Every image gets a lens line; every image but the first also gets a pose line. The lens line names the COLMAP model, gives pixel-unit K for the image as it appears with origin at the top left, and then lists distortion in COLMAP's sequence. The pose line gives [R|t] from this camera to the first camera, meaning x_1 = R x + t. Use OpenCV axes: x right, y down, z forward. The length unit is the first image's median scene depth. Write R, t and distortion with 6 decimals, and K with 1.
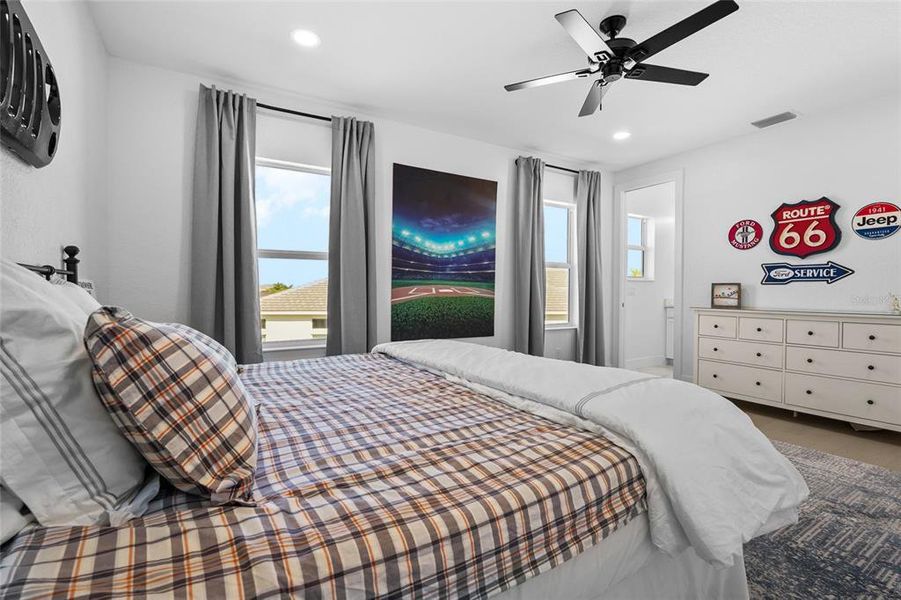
lens RADIAL K [[409.0, 0, 444.0], [0, 409.0, 300.2], [0, 0, 1]] dist [-0.003902, 0.000409]
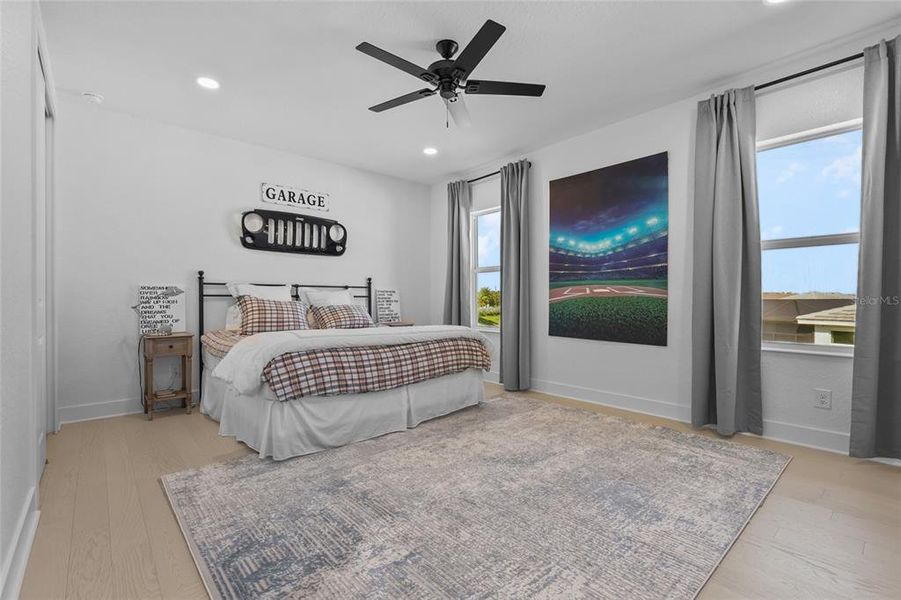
lens RADIAL K [[409.0, 0, 444.2], [0, 409.0, 301.7], [0, 0, 1]] dist [-0.003902, 0.000409]
pose [[0.171493, 0.005383, -0.985171, 0.895710], [-0.015793, 0.999872, 0.002714, 0.006437], [0.985059, 0.015093, 0.171556, 0.476107]]
